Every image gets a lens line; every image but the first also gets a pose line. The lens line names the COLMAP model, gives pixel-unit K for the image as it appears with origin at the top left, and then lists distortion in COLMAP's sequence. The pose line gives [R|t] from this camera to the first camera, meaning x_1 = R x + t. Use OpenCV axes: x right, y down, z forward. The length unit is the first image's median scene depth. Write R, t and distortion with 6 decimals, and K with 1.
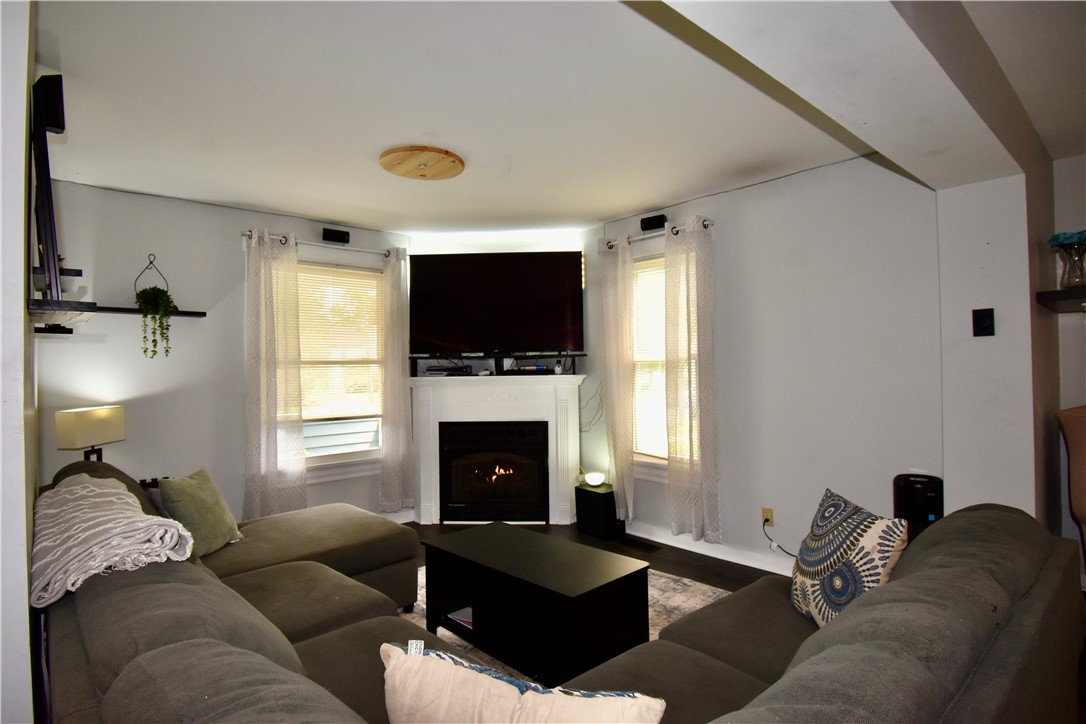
lens RADIAL K [[568.6, 0, 543.0], [0, 568.6, 363.9], [0, 0, 1]] dist [0.003022, 0.000231]
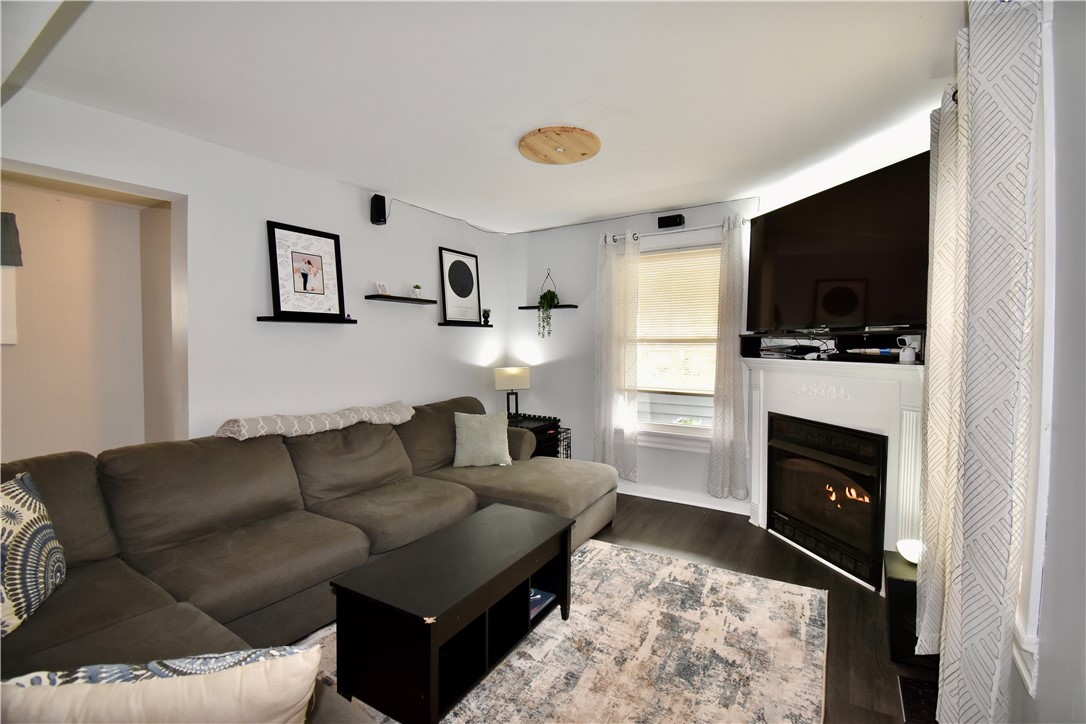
lens RADIAL K [[473.6, 0, 540.7], [0, 473.6, 363.7], [0, 0, 1]] dist [0.000339, -0.000061]
pose [[0.271804, 0.056538, -0.960690, 0.423567], [0.001752, 0.998242, 0.059244, -0.012787], [0.962351, -0.017785, 0.271227, 0.512752]]
